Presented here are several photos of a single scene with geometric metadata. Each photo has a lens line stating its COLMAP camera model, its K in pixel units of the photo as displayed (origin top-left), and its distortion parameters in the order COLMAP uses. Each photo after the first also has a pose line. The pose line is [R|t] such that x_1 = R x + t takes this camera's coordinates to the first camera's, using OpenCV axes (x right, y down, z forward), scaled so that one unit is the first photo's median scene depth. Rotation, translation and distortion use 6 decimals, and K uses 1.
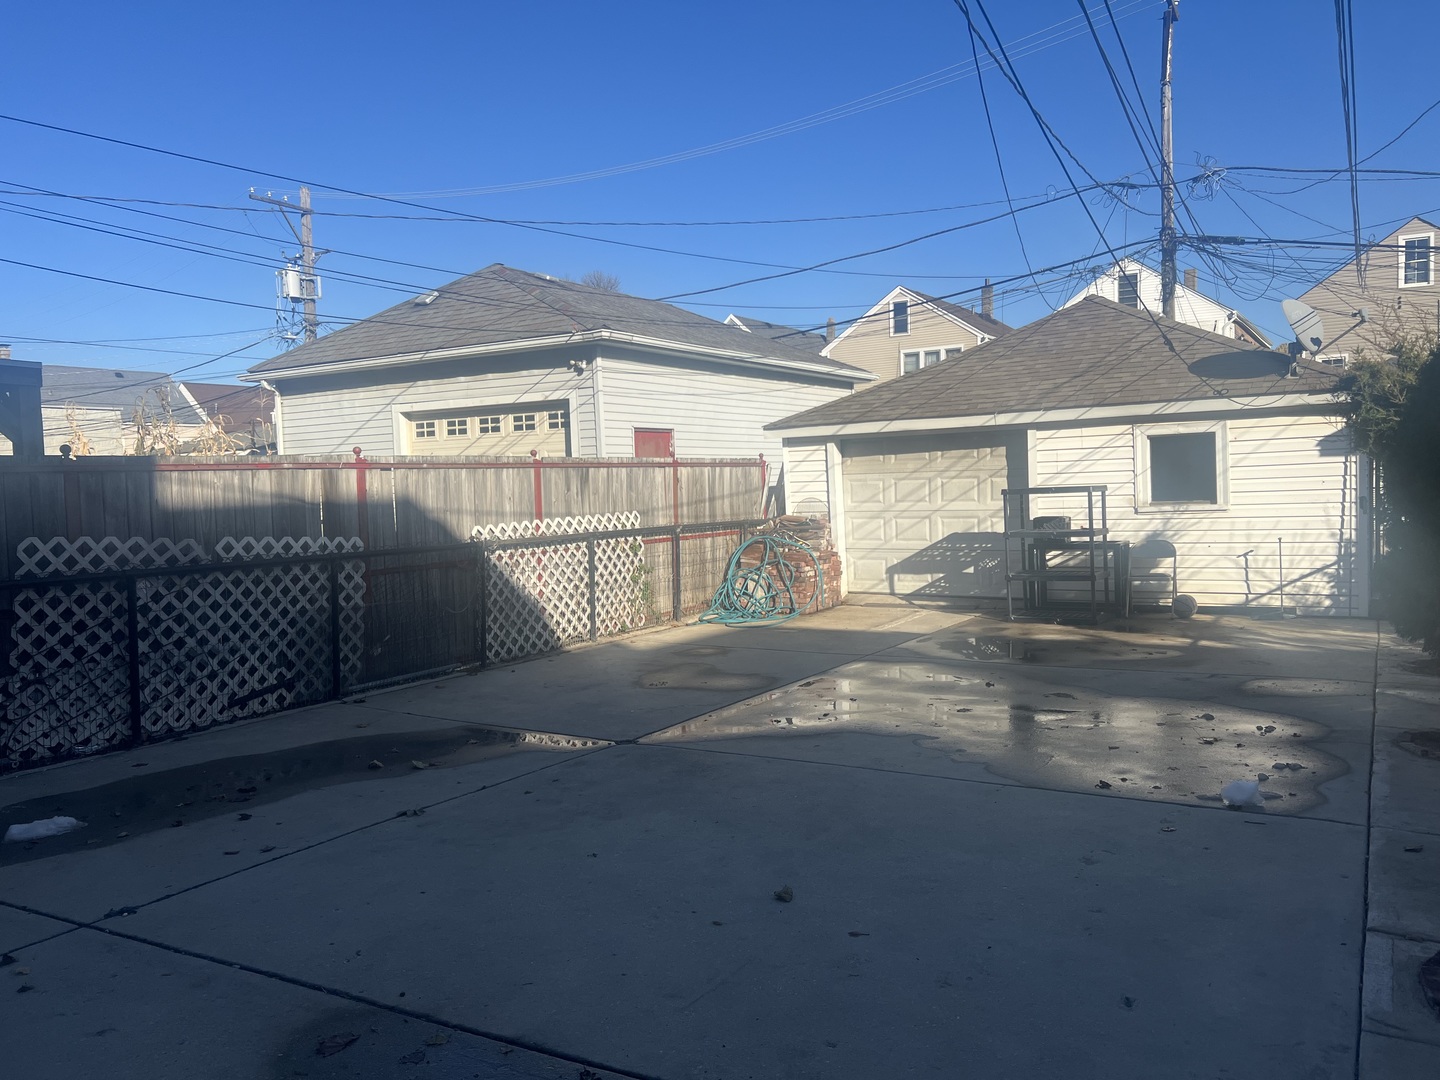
lens RADIAL K [[1079.3, 0, 720.7], [0, 1079.3, 537.3], [0, 0, 1]] dist [0.044860, -0.063422]
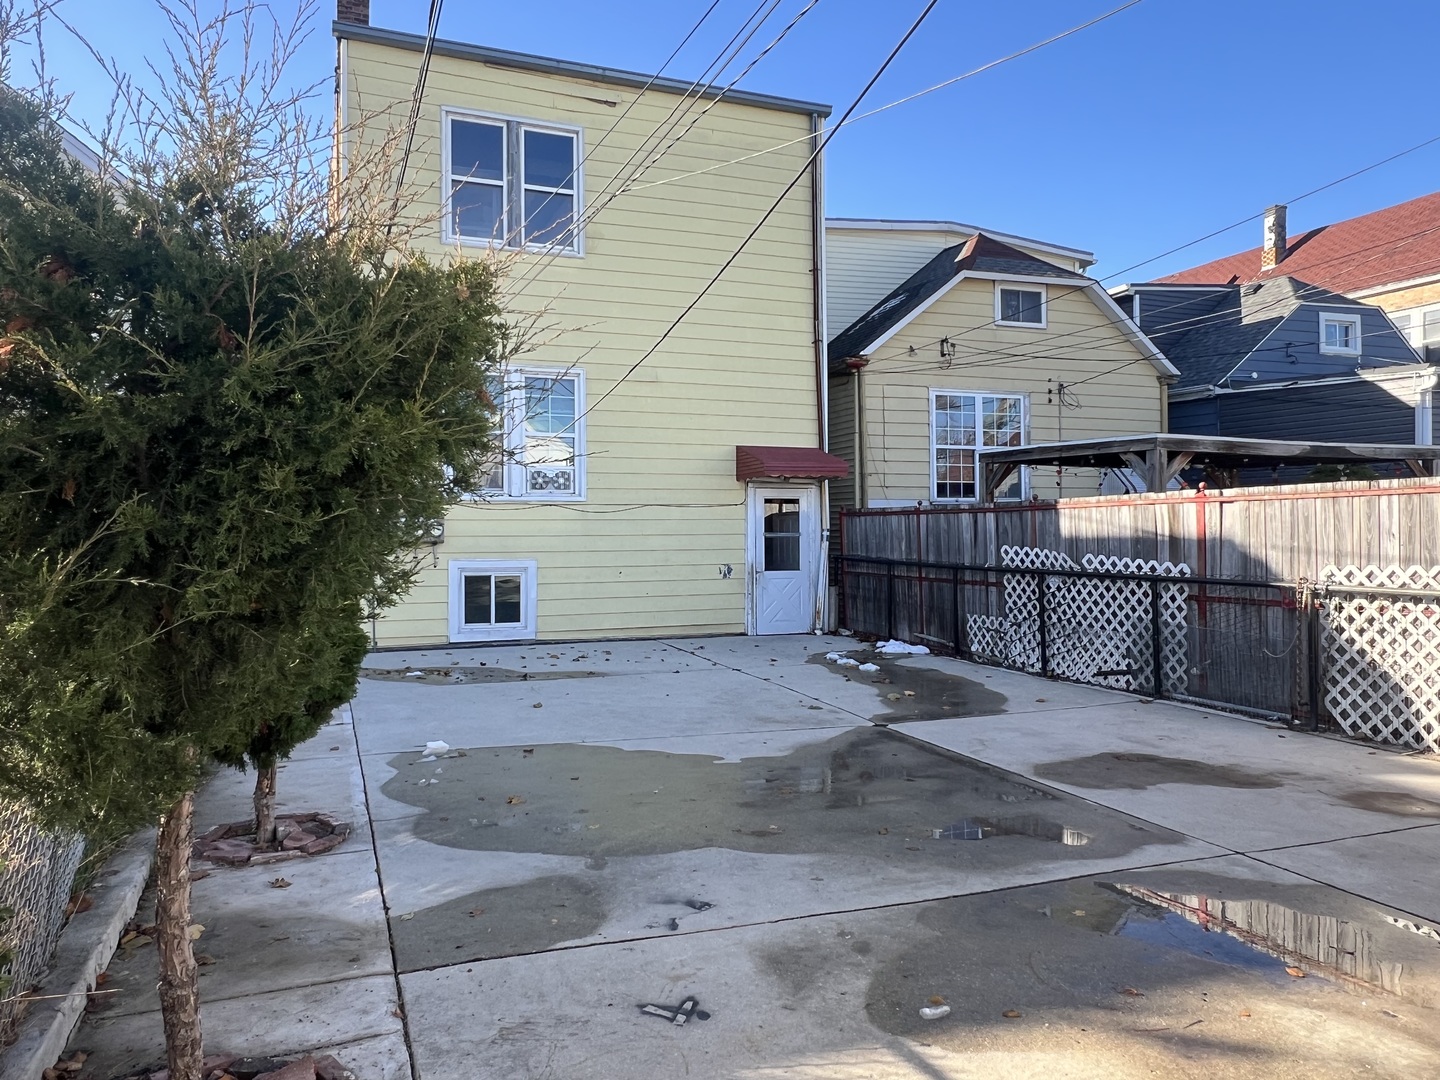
lens RADIAL K [[1022.6, 0, 718.1], [0, 1022.6, 536.1], [0, 0, 1]] dist [0.002060, 0.000911]
pose [[-0.608651, 0.030252, -0.792861, 0.884091], [-0.022656, 0.998203, 0.055479, -0.085322], [0.793115, 0.051730, -0.606871, 1.388089]]
